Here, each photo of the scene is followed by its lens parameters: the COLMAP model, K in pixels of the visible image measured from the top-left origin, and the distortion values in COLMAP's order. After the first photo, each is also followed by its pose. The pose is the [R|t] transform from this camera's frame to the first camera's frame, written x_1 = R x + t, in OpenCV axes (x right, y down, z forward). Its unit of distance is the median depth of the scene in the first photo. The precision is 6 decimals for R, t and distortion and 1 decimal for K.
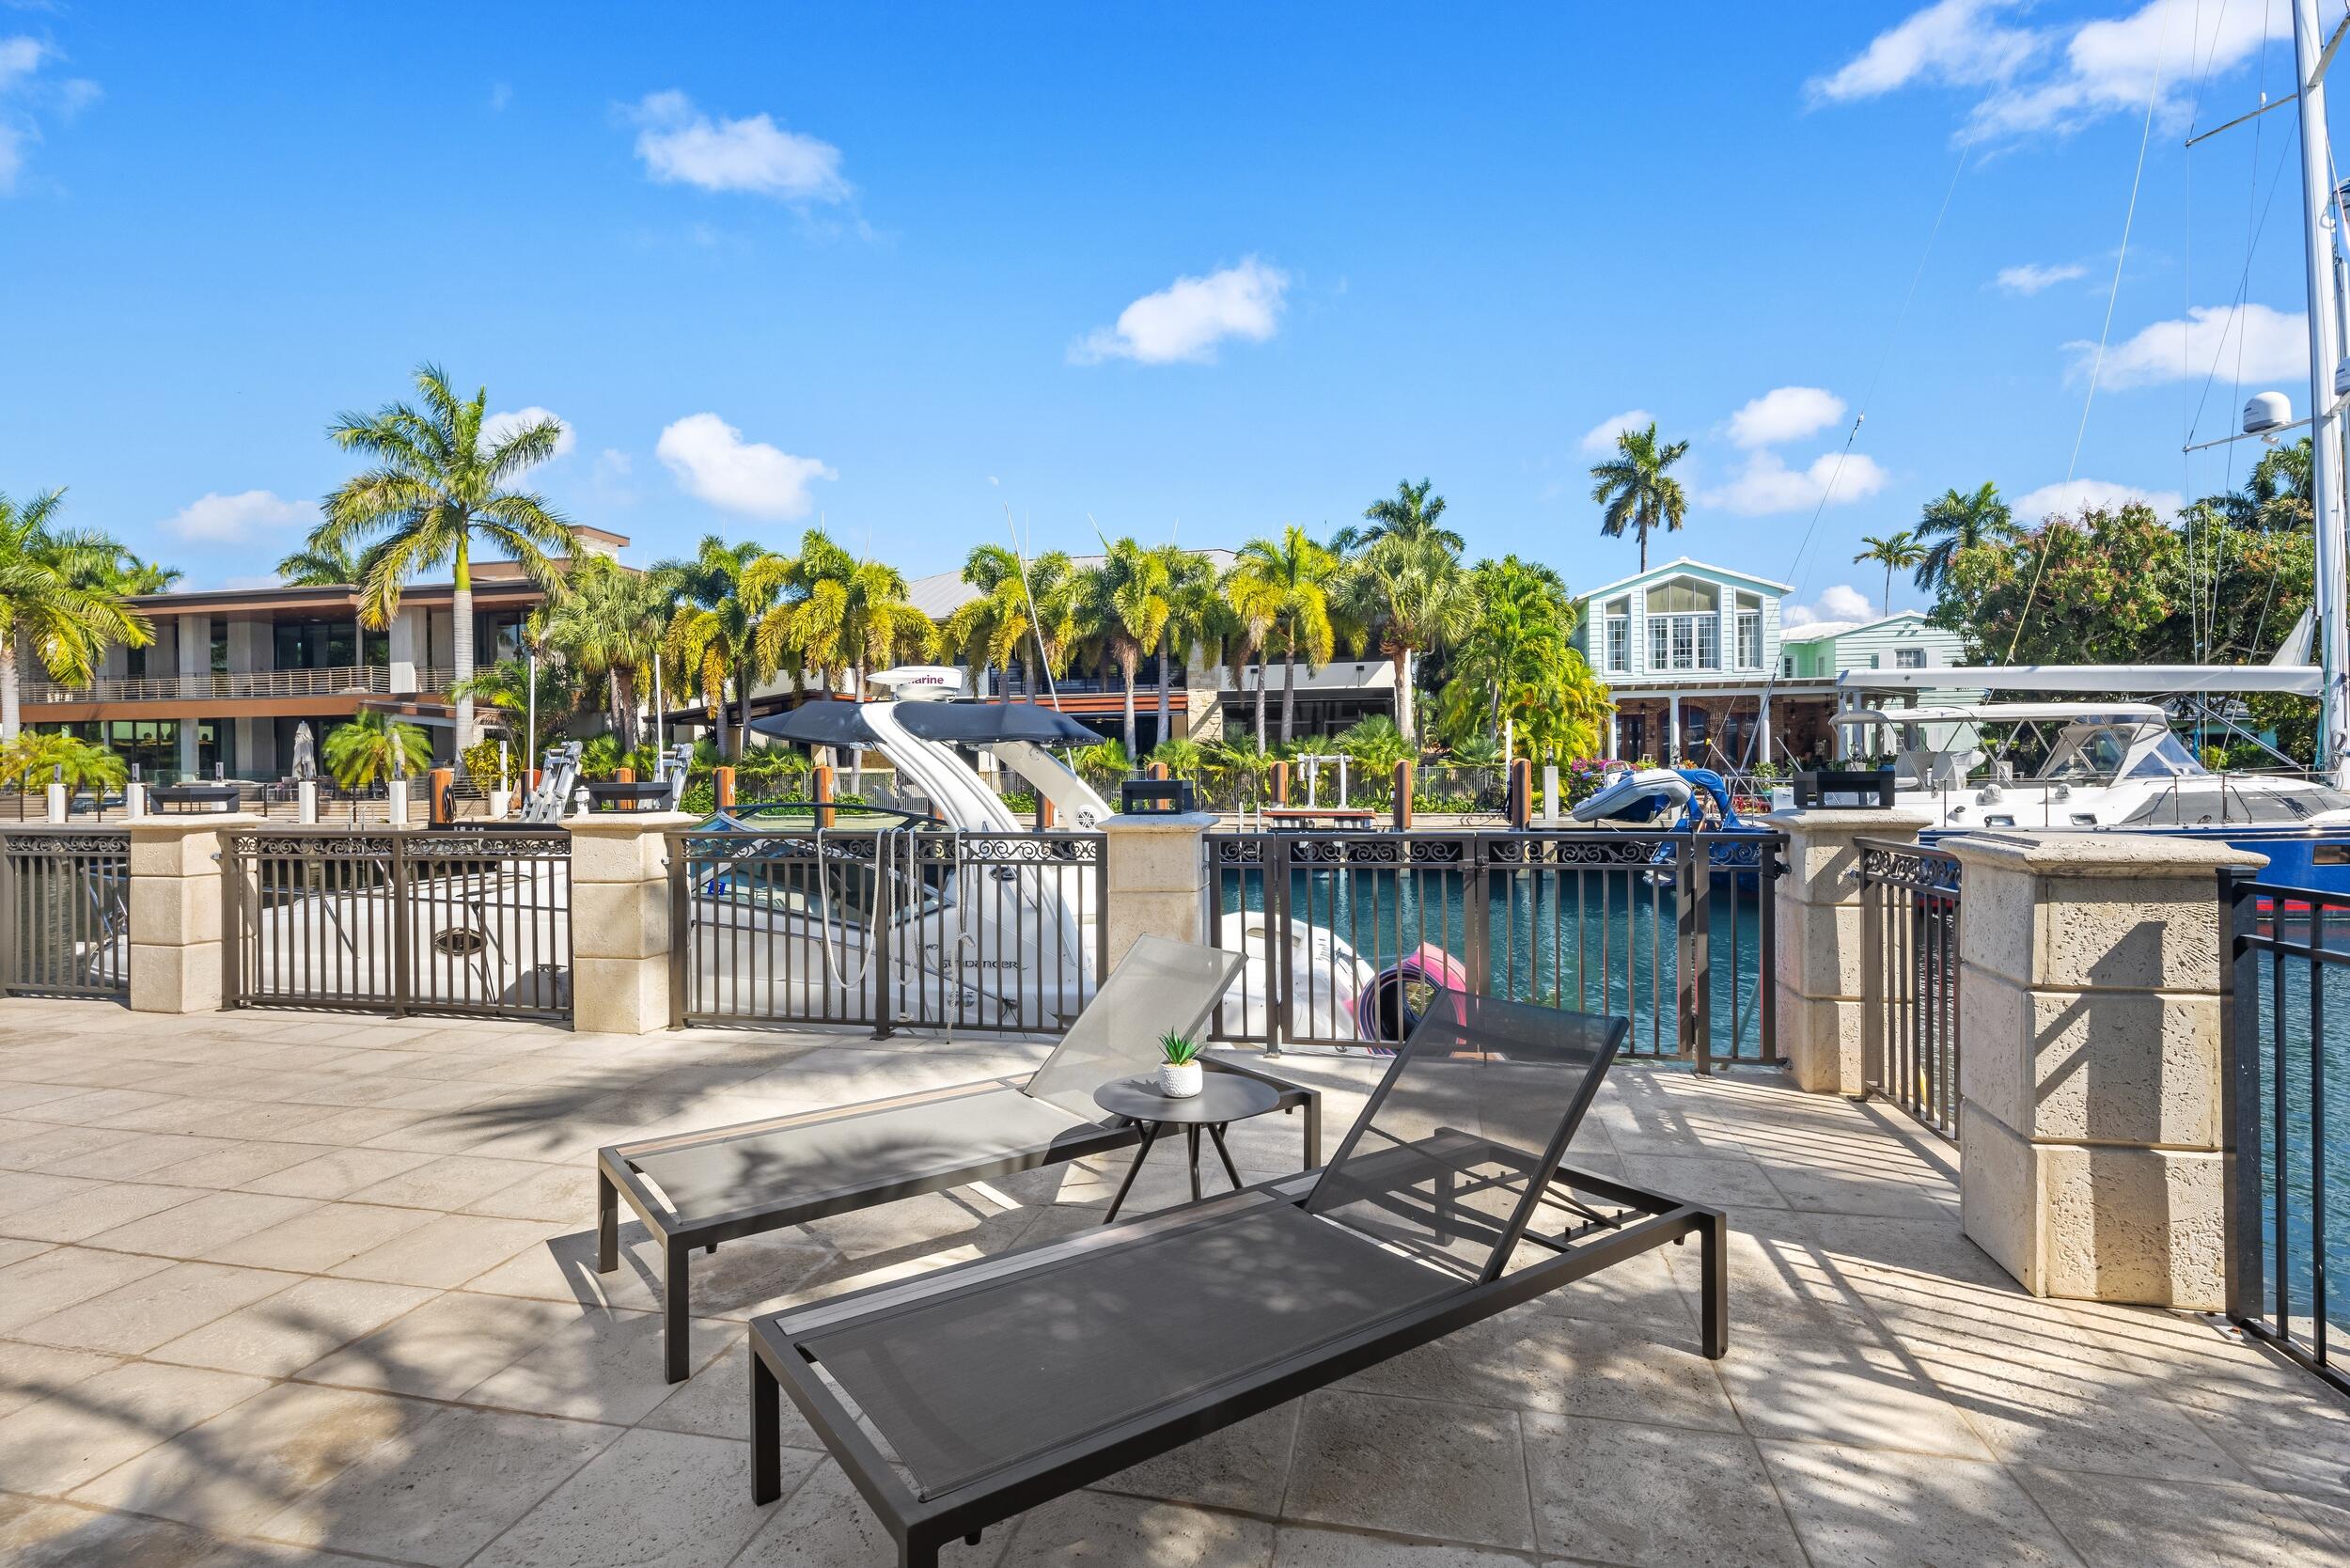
lens RADIAL K [[1152.9, 0, 1164.3], [0, 1152.9, 774.0], [0, 0, 1]] dist [0.000812, -0.000721]
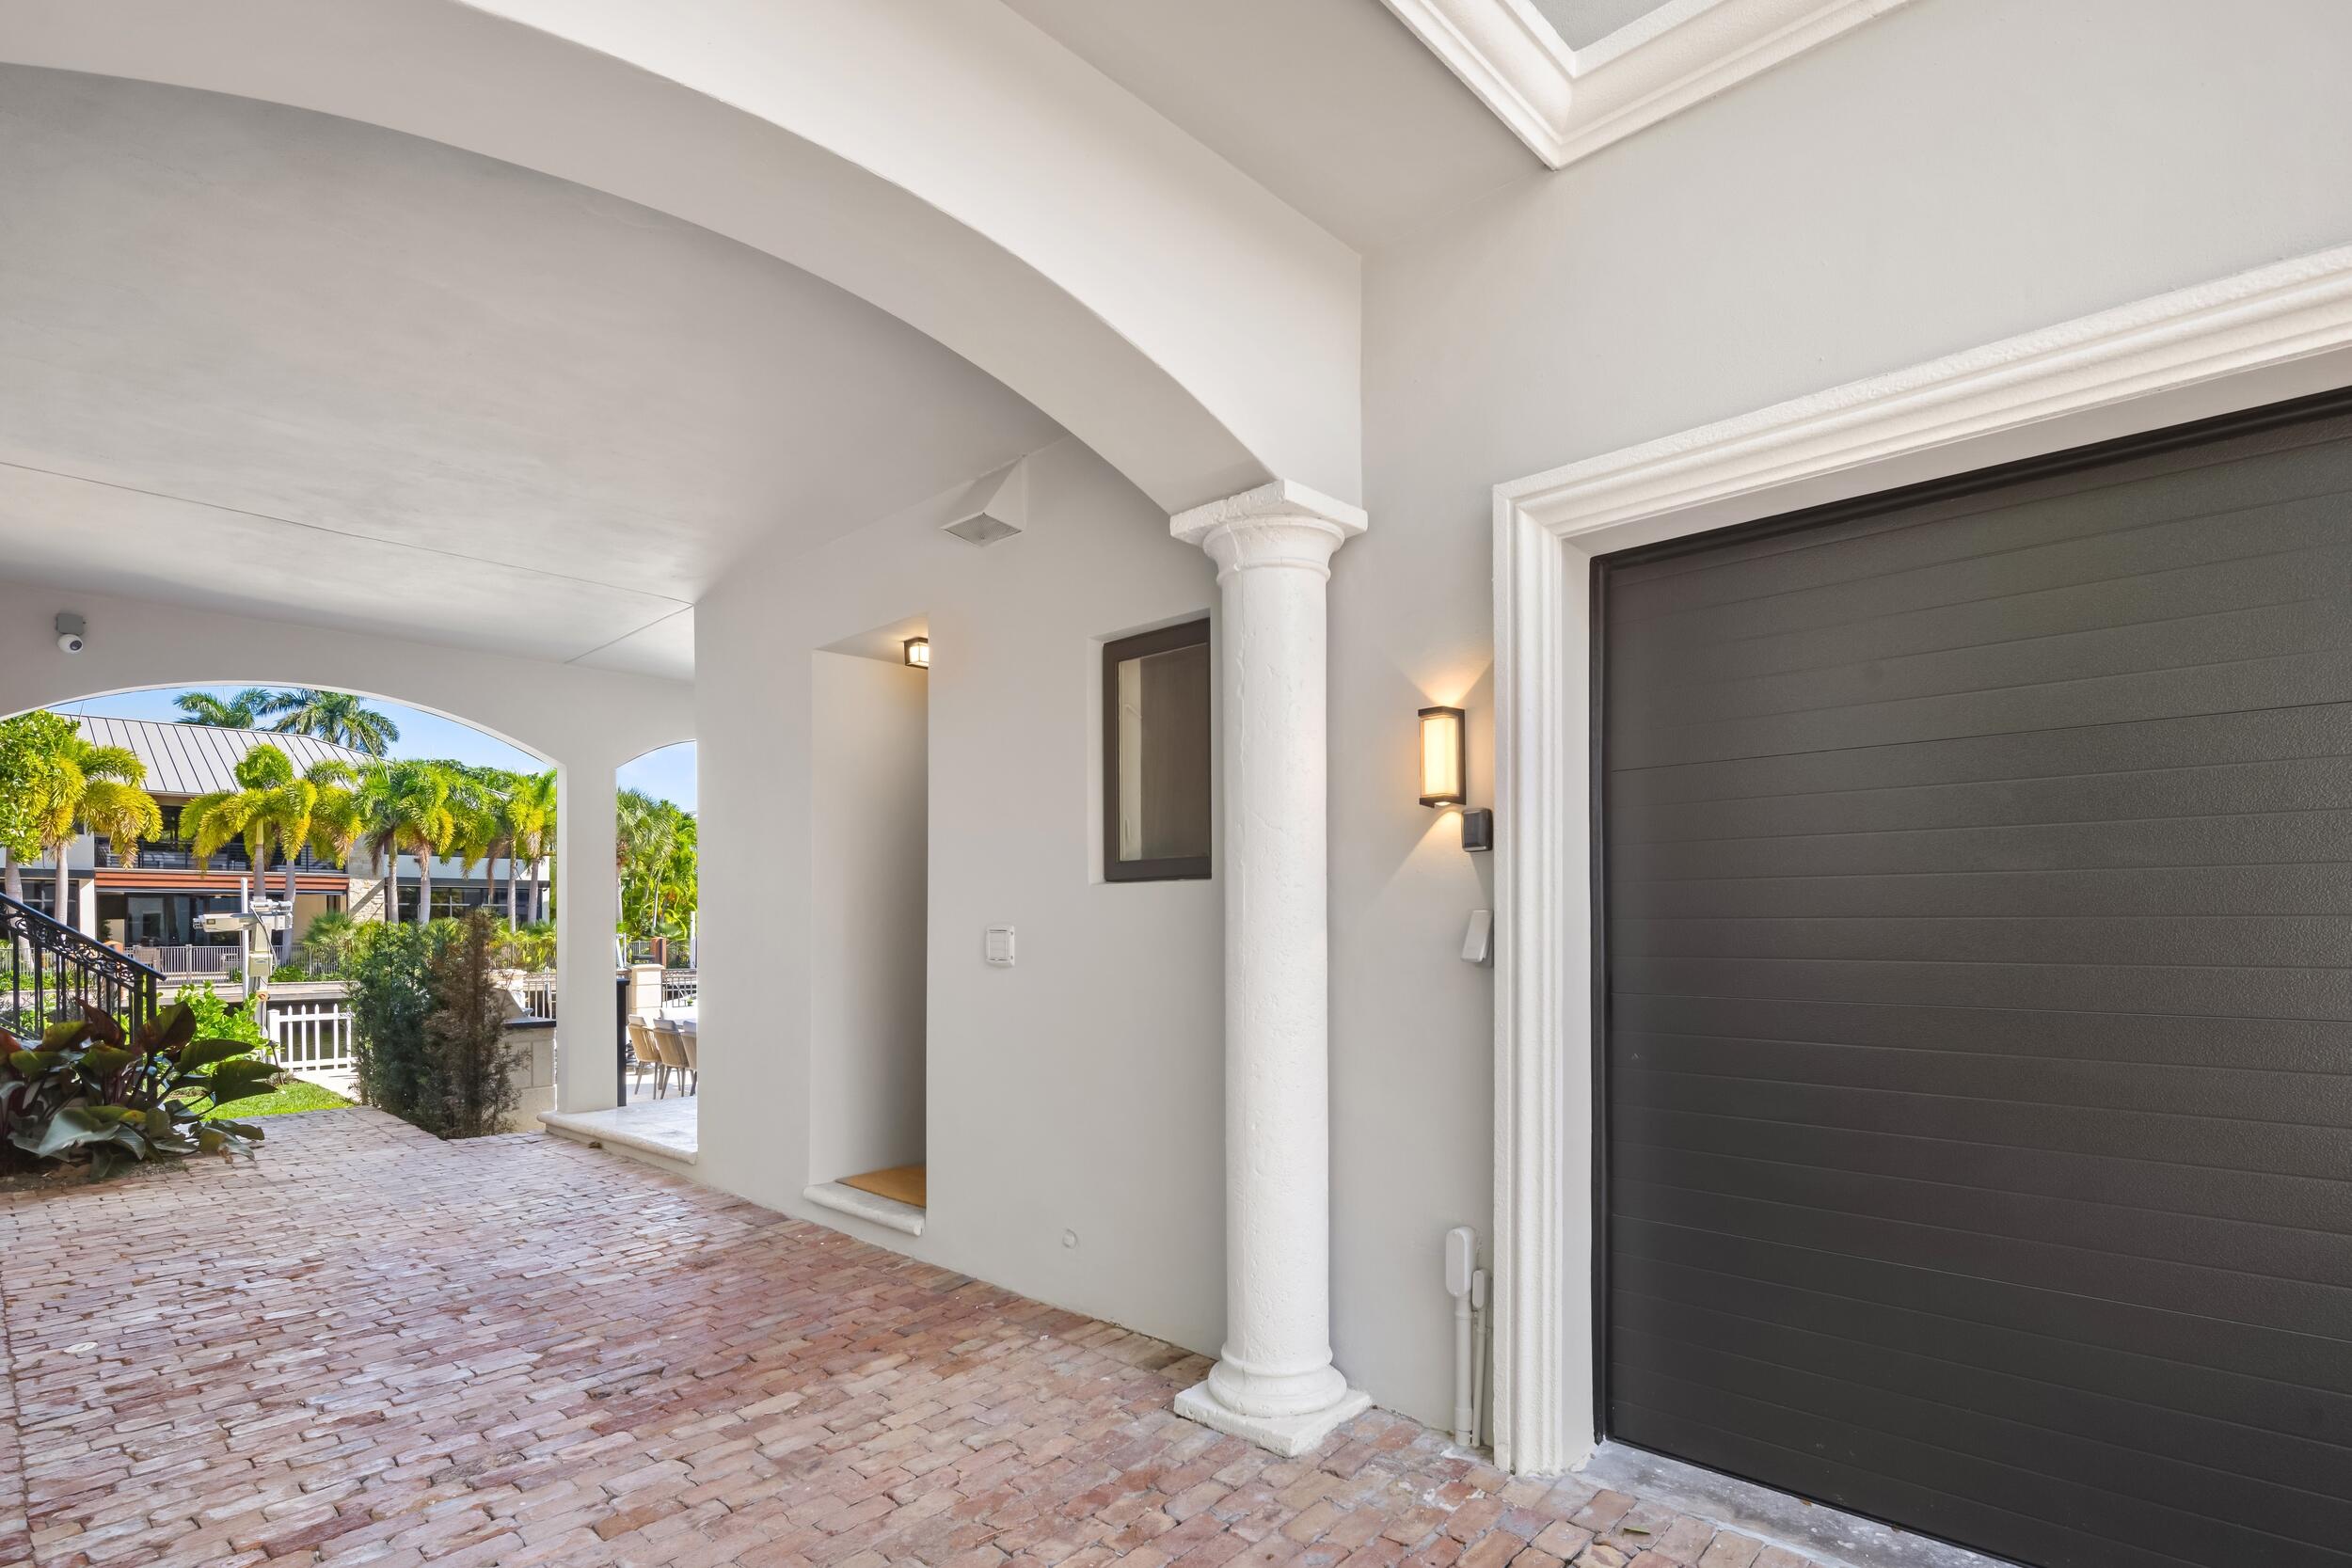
lens RADIAL K [[1177.6, 0, 1163.8], [0, 1177.6, 939.9], [0, 0, 1]] dist [0.002323, -0.001354]
pose [[0.511640, -0.000128, 0.859200, -0.603383], [0.003912, 0.999990, -0.002181, -0.001847], [-0.859191, 0.004477, 0.511636, -0.297574]]
